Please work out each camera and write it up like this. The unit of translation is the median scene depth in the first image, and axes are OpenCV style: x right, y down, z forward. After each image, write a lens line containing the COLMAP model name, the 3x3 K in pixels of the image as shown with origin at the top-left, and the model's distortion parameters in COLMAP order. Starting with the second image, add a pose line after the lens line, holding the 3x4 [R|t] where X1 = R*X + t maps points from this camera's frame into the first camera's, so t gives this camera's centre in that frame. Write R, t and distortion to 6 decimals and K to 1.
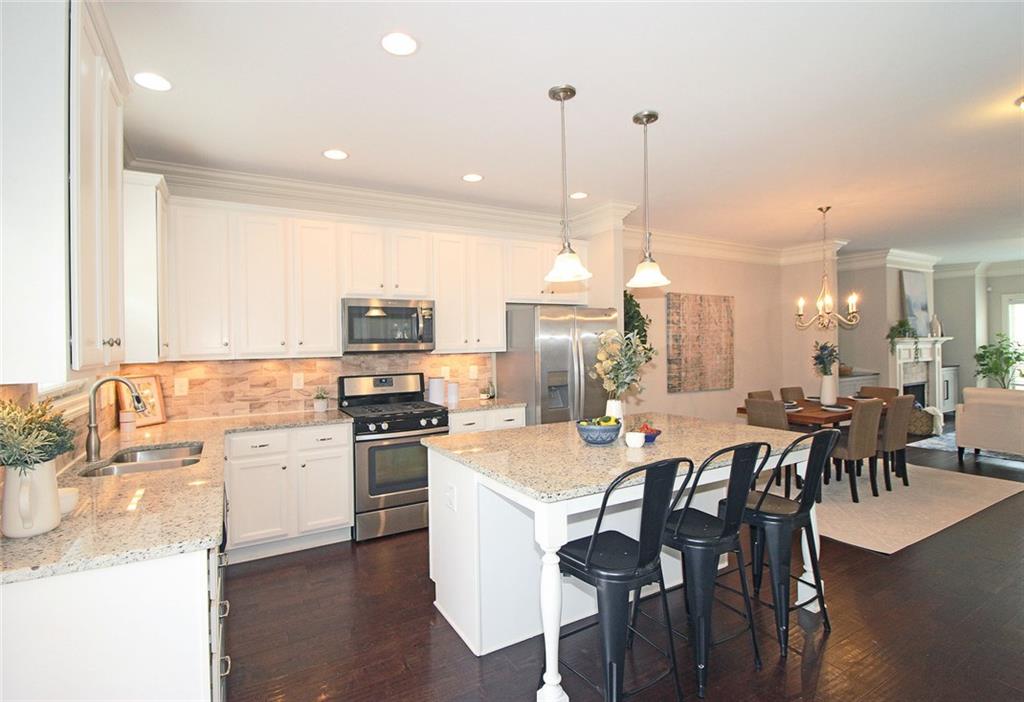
lens RADIAL K [[490.7, 0, 508.4], [0, 490.7, 346.4], [0, 0, 1]] dist [-0.008924, -0.003506]
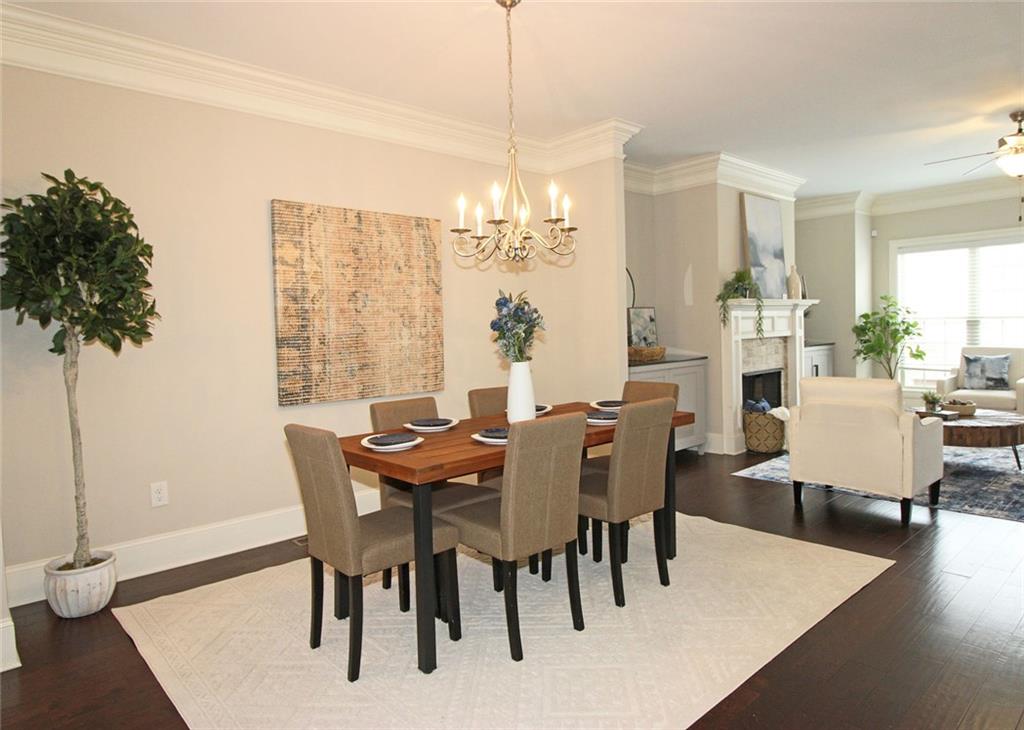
lens RADIAL K [[633.9, 0, 517.8], [0, 633.9, 356.5], [0, 0, 1]] dist [0.024372, -0.006261]
pose [[0.972580, -0.025217, 0.231197, 0.383604], [0.017181, 0.999178, 0.036709, 0.023875], [-0.231933, -0.031730, 0.972214, 0.304334]]
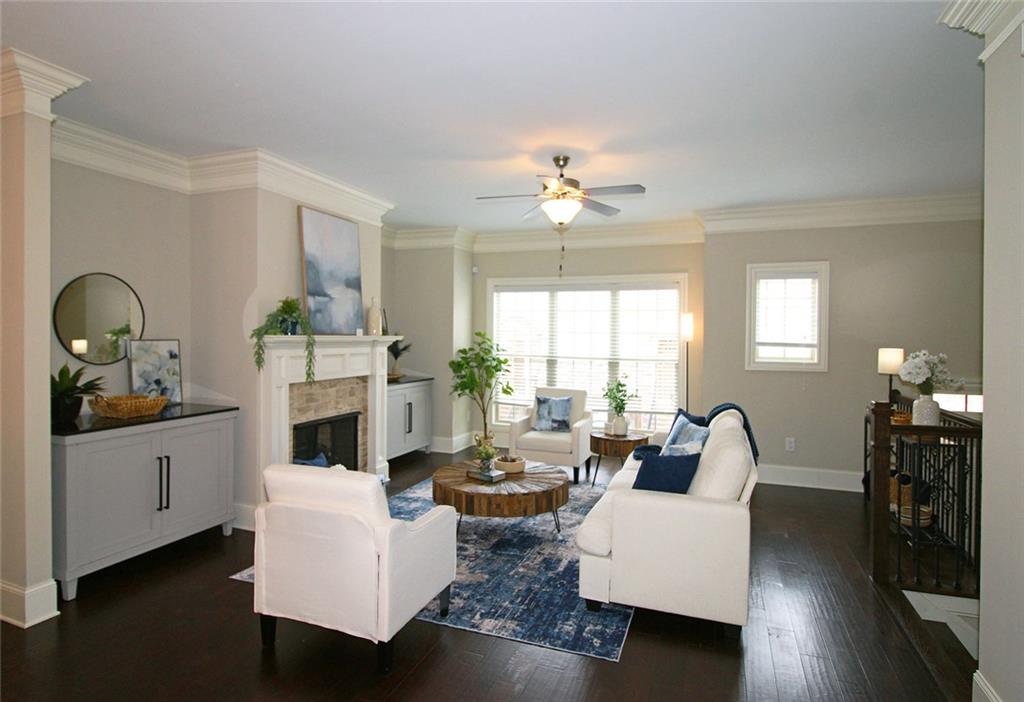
lens RADIAL K [[574.9, 0, 496.4], [0, 574.9, 346.2], [0, 0, 1]] dist [-0.005508, -0.001377]
pose [[0.776825, 0.011252, 0.629617, 0.681384], [-0.018829, 0.999808, 0.005364, -0.014952], [-0.629436, -0.016022, 0.776887, 0.452690]]
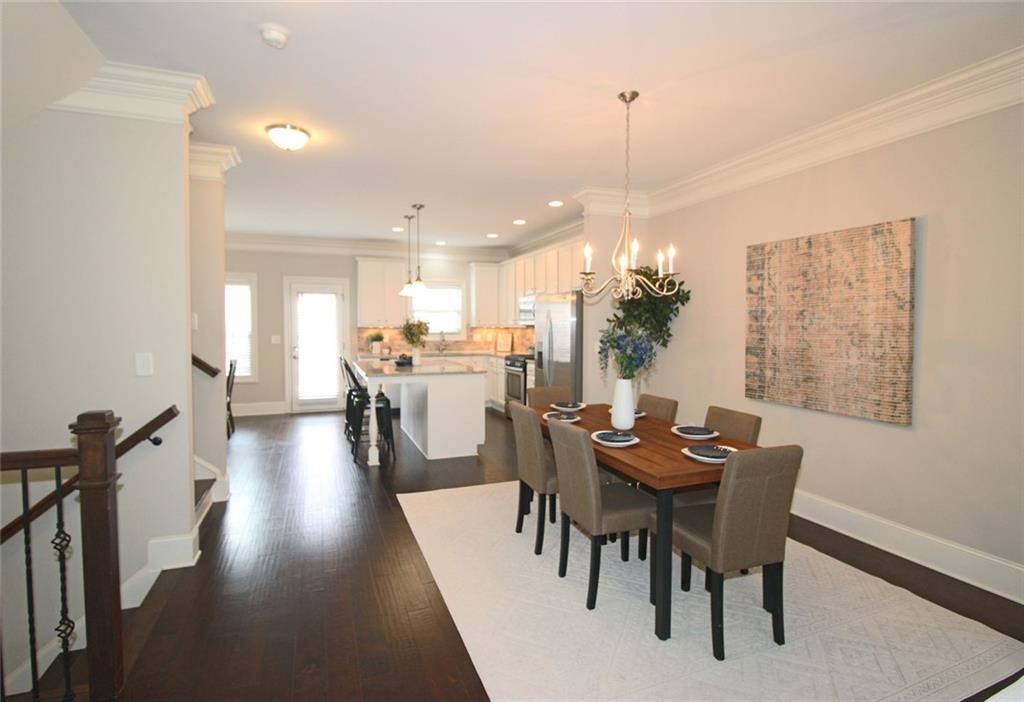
lens RADIAL K [[493.6, 0, 504.5], [0, 493.6, 341.3], [0, 0, 1]] dist [-0.012235, -0.001207]
pose [[-0.146646, 0.048421, -0.988003, 0.963703], [-0.003327, 0.998771, 0.049443, -0.012411], [0.989183, 0.010537, -0.146305, 0.715233]]
